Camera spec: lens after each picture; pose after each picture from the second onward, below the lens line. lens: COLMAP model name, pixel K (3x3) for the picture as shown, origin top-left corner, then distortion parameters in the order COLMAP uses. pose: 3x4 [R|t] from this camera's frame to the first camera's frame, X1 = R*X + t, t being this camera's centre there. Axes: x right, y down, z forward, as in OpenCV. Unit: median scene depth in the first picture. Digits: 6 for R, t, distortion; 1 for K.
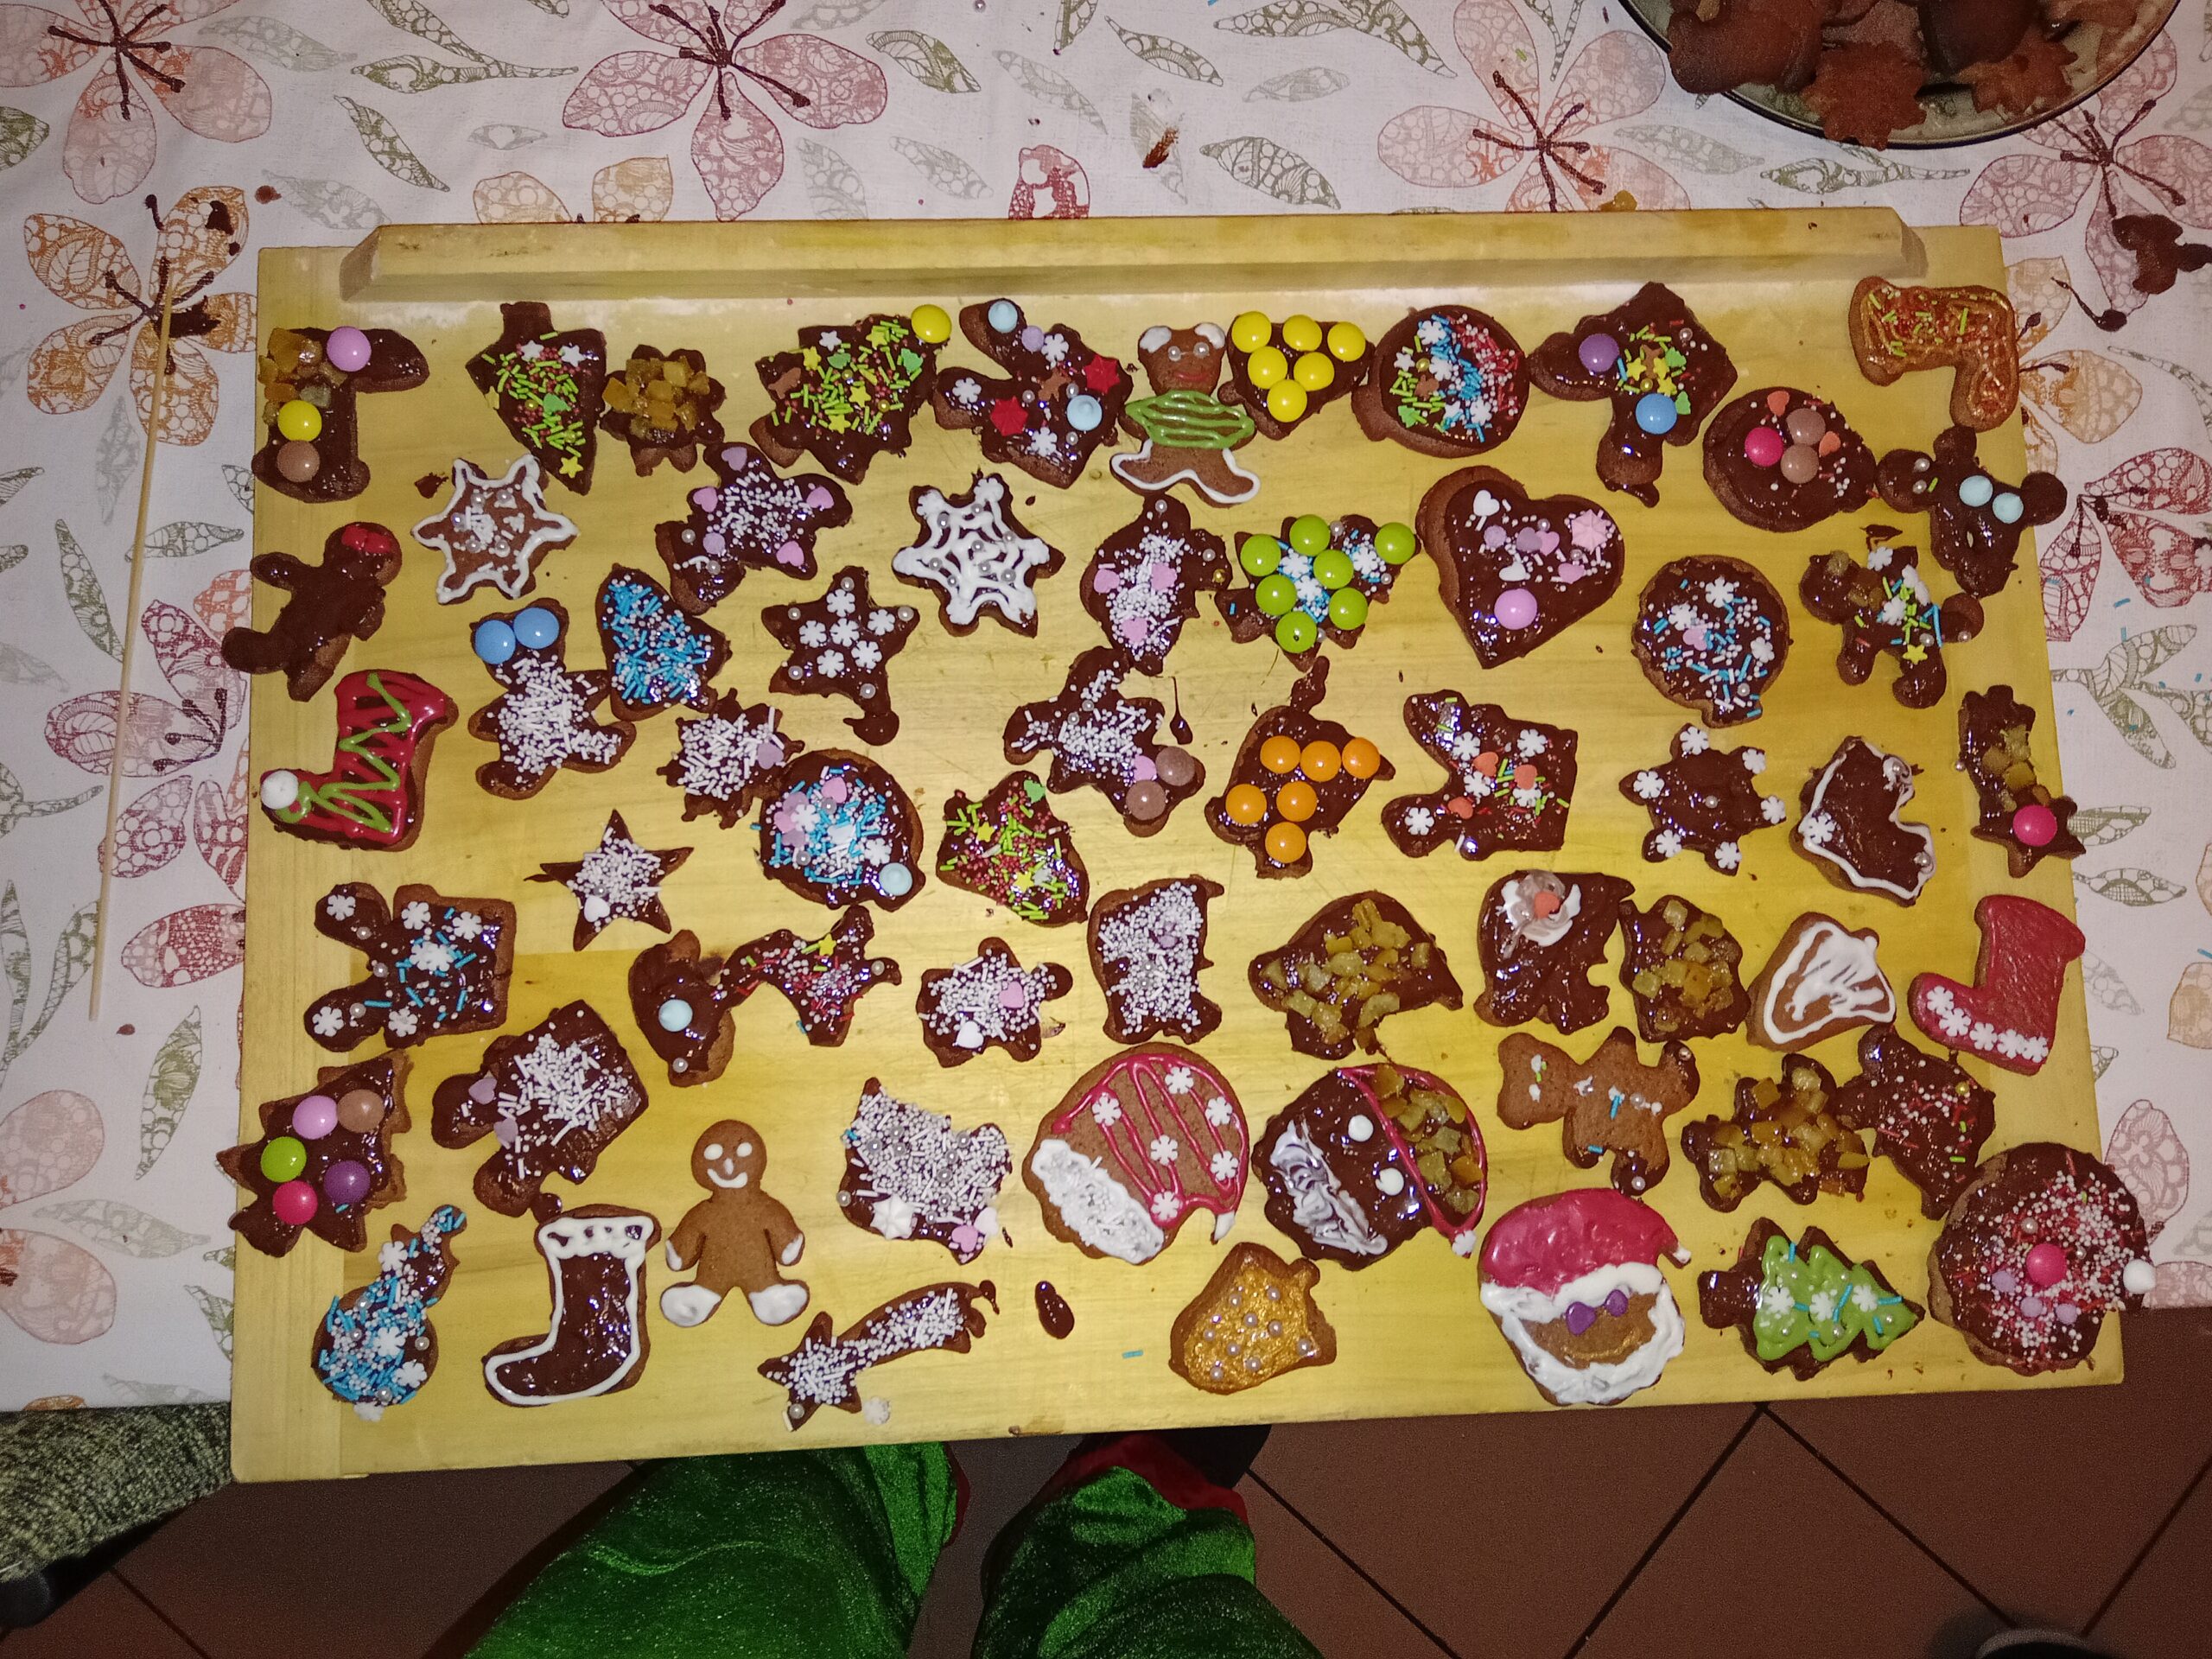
lens RADIAL K [[1689.7, 0, 1106.0], [0, 1689.7, 829.5], [0, 0, 1]] dist [0.073738, -0.116480]
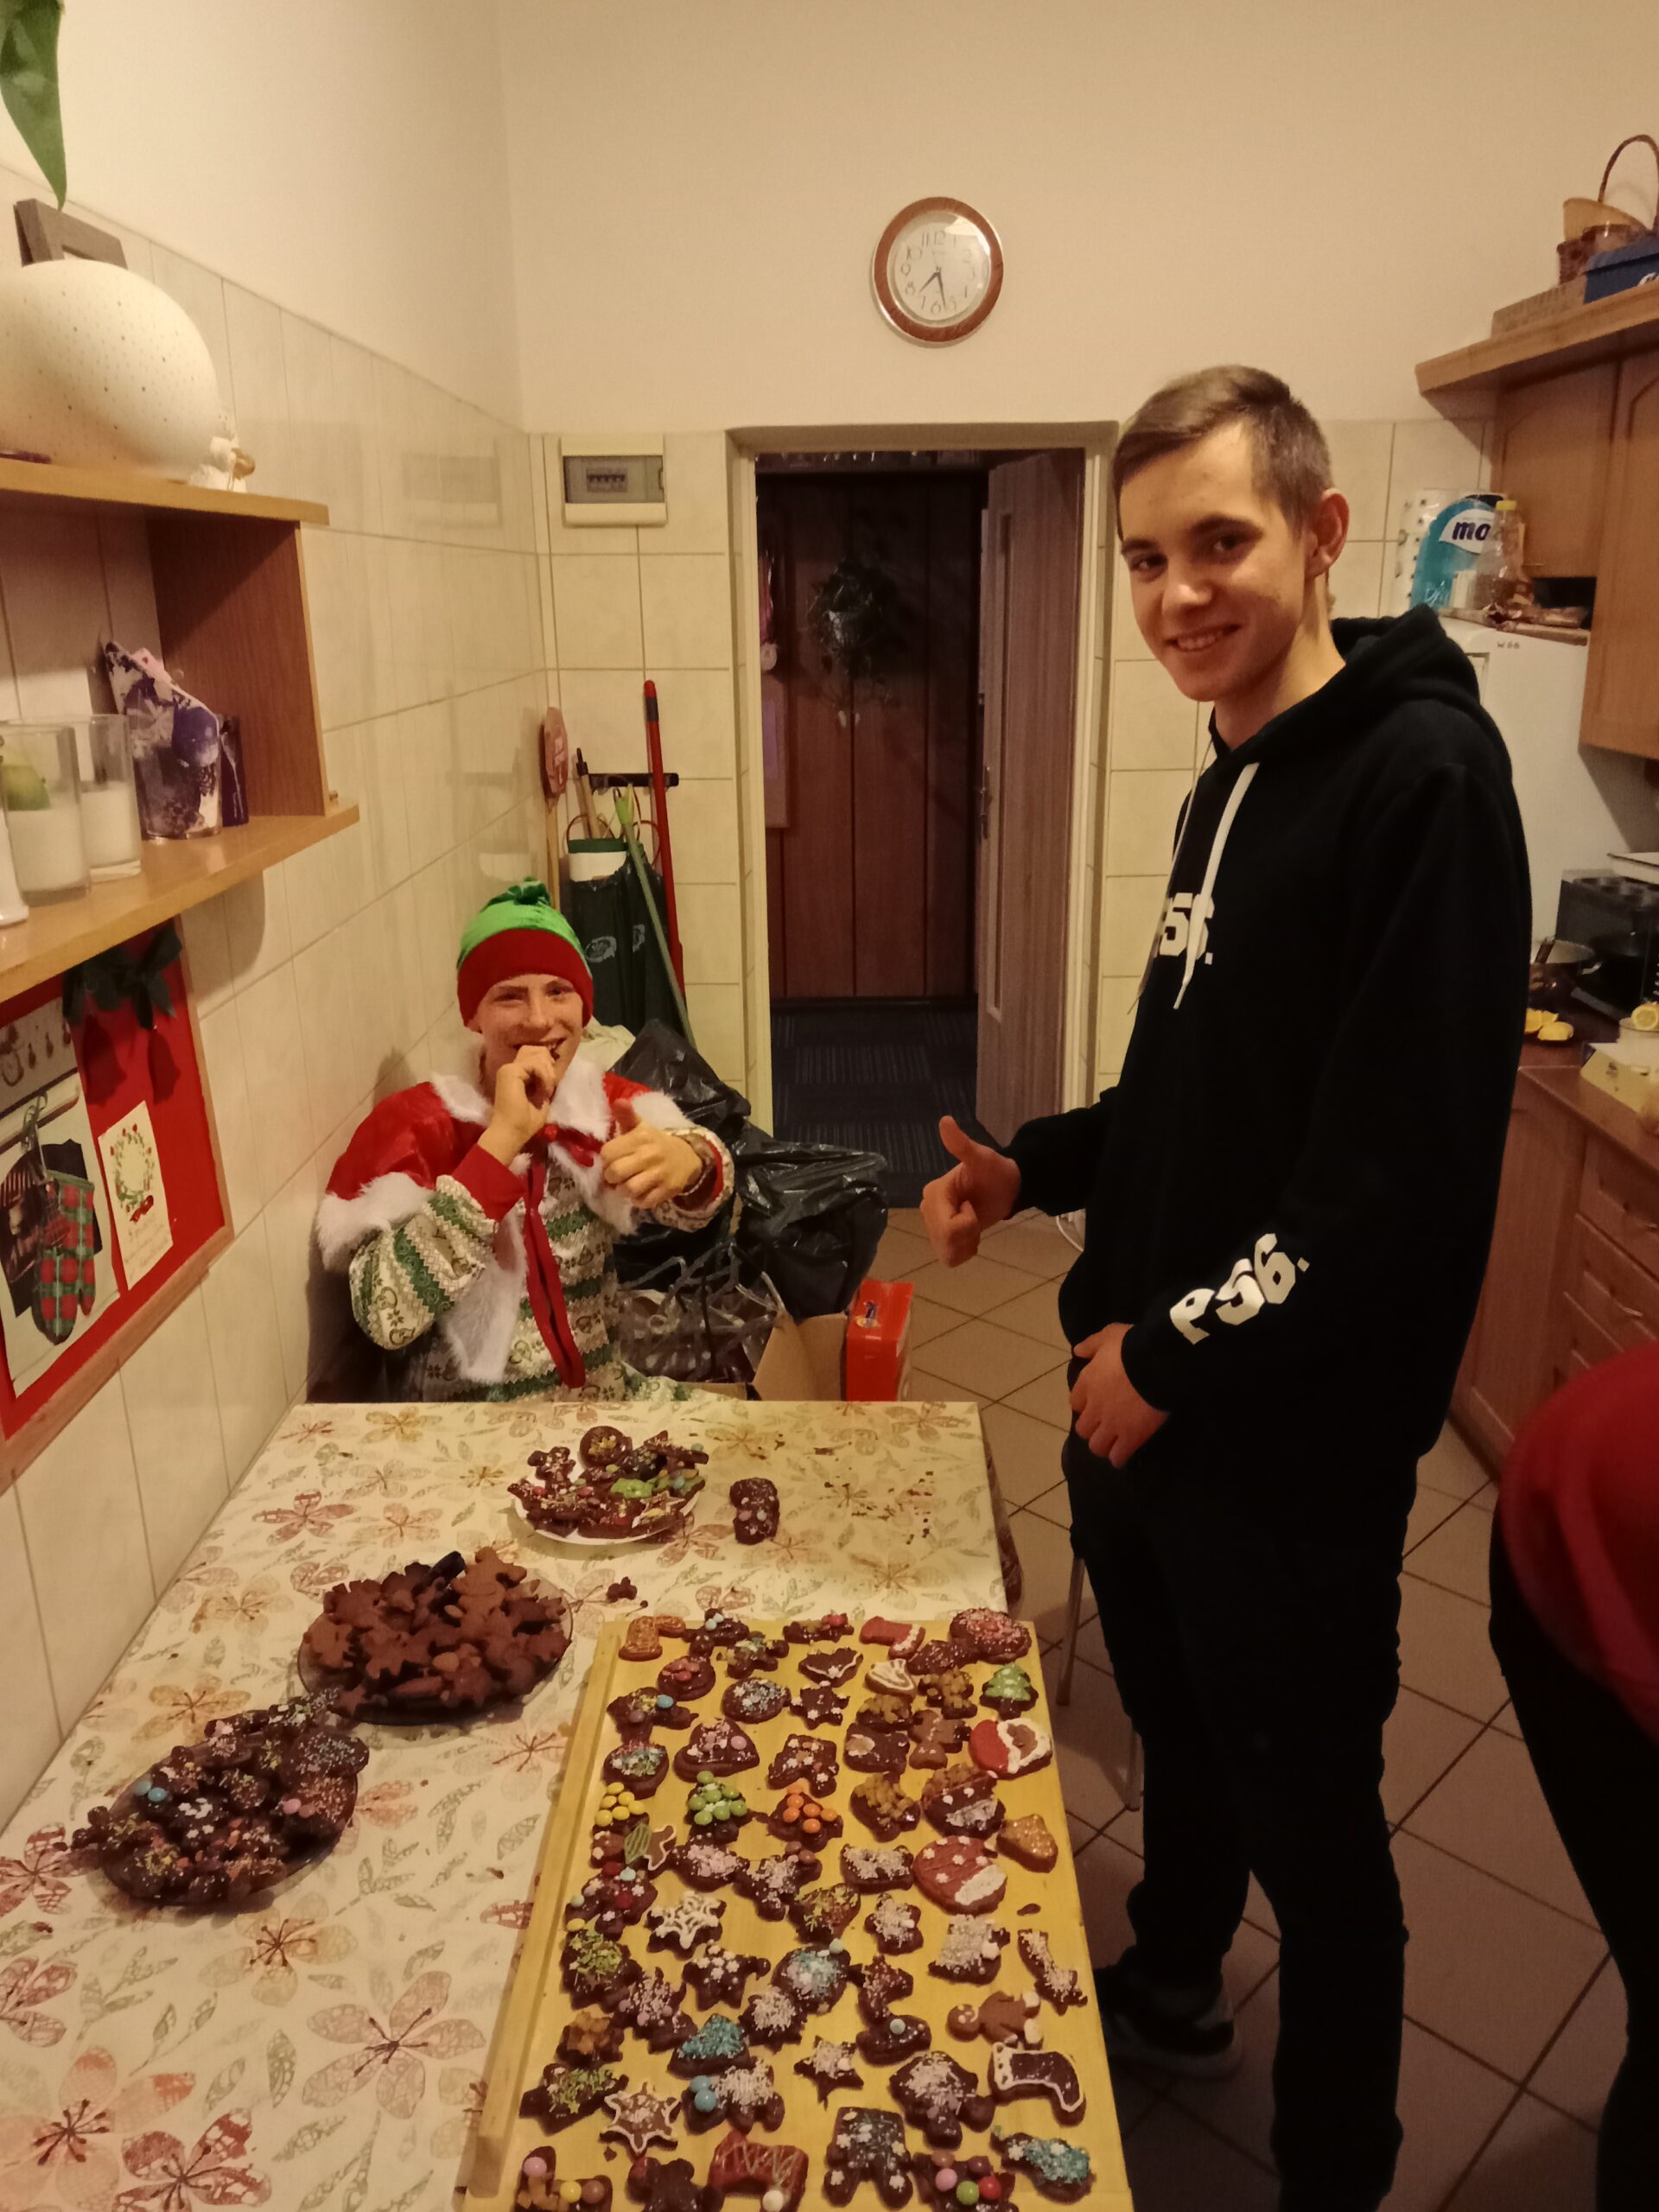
lens RADIAL K [[1689.7, 0, 829.5], [0, 1689.7, 1106.0], [0, 0, 1]] dist [0.073738, -0.116480]
pose [[0.052922, -0.346219, 0.936660, -1.749949], [0.992865, 0.118614, -0.012254, -0.077848], [-0.106858, 0.930625, 0.350026, -0.742739]]
